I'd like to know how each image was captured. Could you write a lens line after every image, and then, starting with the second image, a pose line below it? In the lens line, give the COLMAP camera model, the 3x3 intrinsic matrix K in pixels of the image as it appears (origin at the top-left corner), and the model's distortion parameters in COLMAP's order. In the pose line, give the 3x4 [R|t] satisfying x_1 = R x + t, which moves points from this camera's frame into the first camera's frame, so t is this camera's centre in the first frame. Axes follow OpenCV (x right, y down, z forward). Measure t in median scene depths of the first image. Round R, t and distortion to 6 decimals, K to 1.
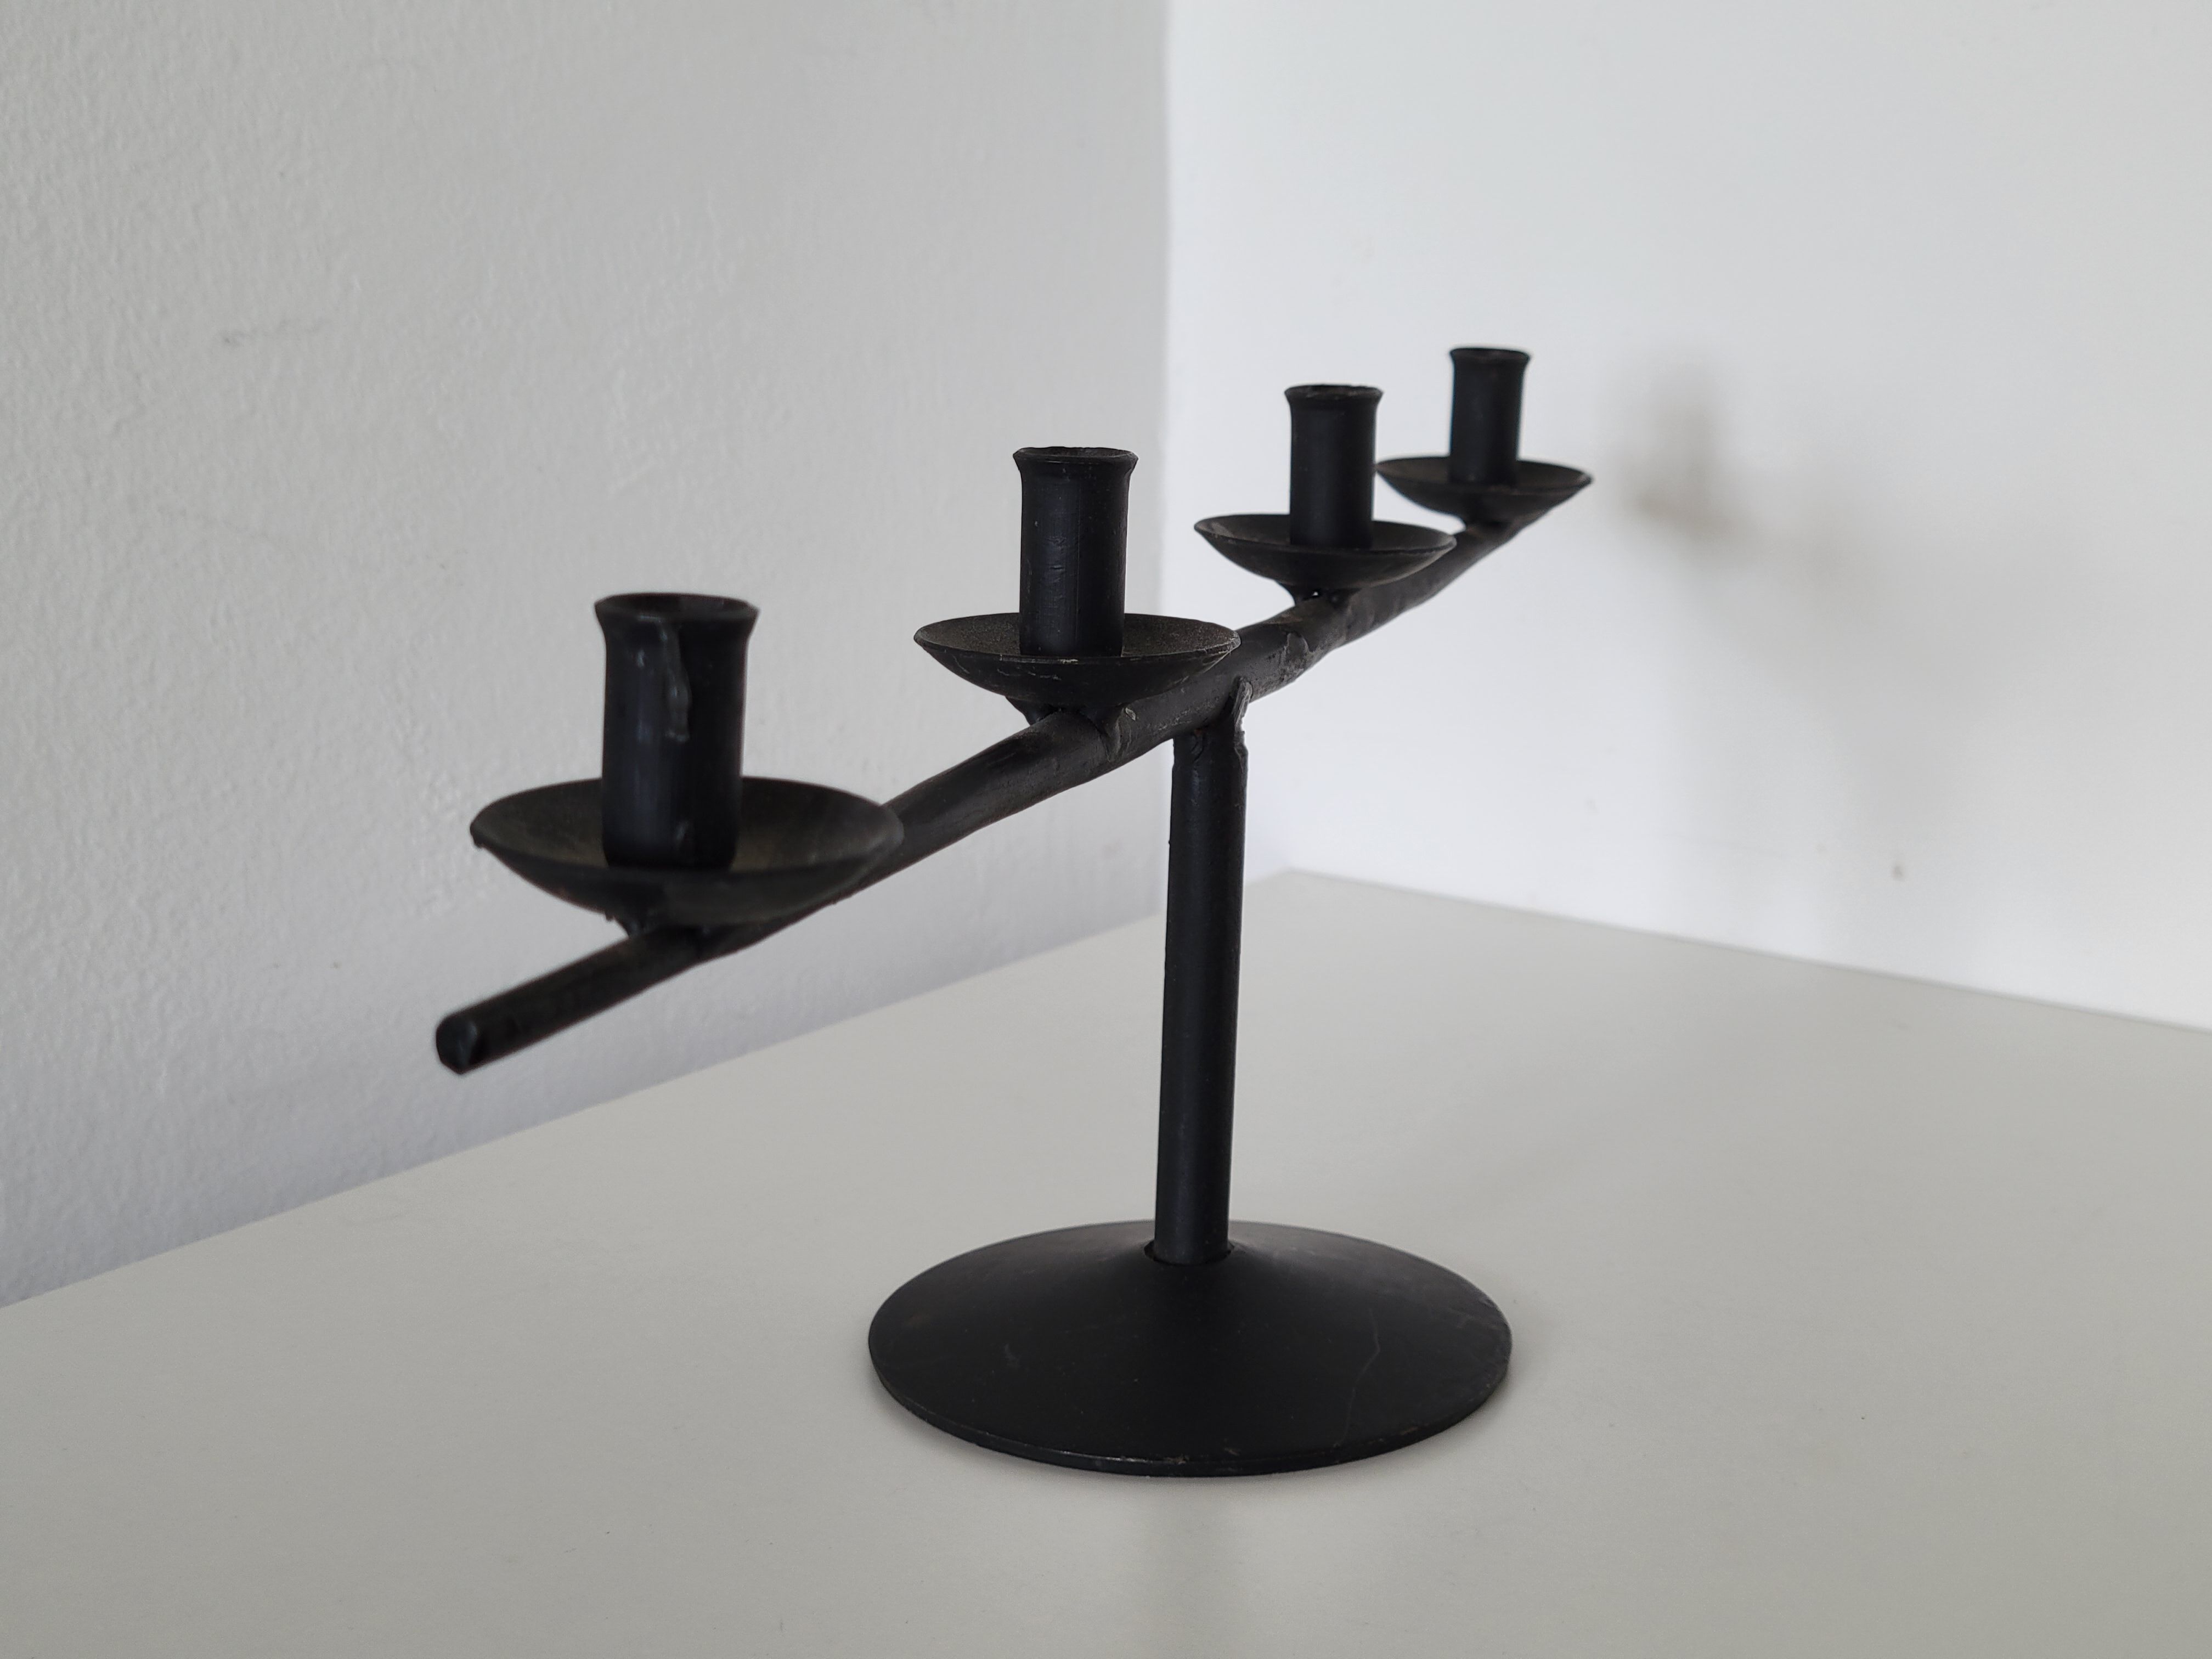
lens RADIAL K [[3404.3, 0, 1090.1], [0, 3404.3, 816.8], [0, 0, 1]] dist [0.027191, 0.000000]
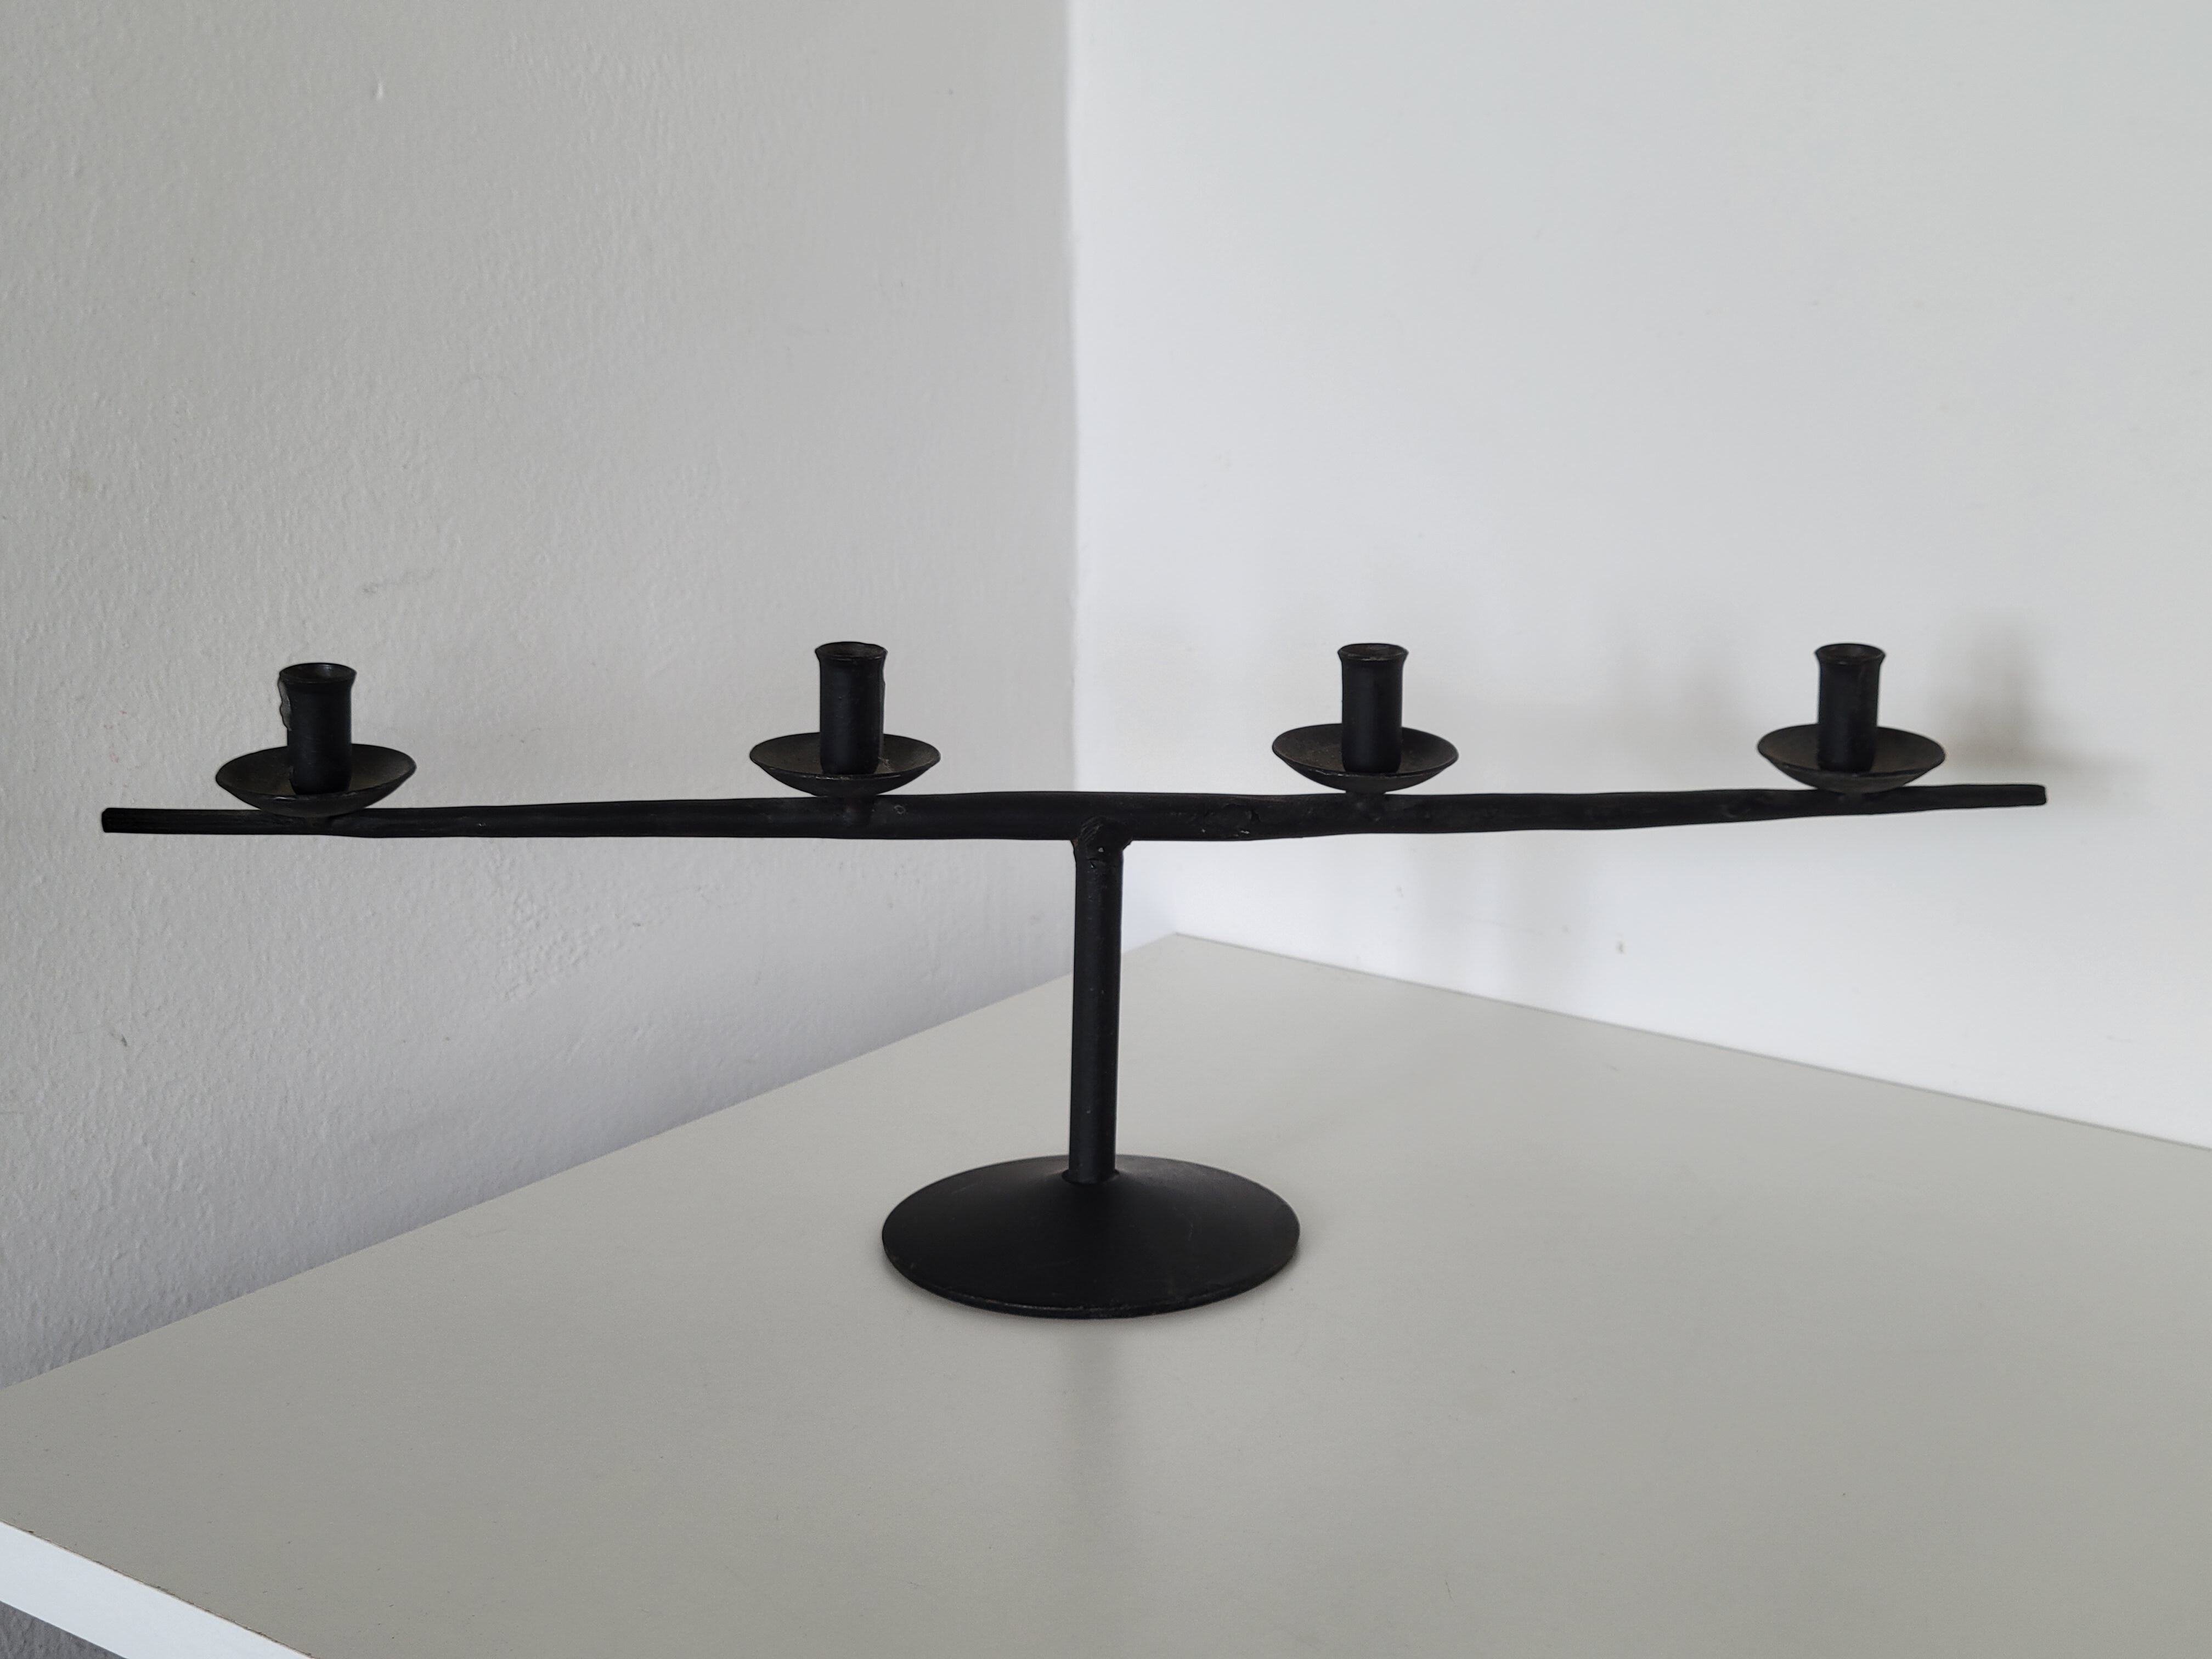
lens RADIAL K [[3404.3, 0, 1162.6], [0, 3404.3, 849.0], [0, 0, 1]] dist [0.027191, 0.000000]
pose [[0.999811, -0.004714, 0.018865, 0.038427], [0.003998, 0.999277, 0.037800, -0.084044], [-0.019030, -0.037718, 0.999107, -0.364113]]
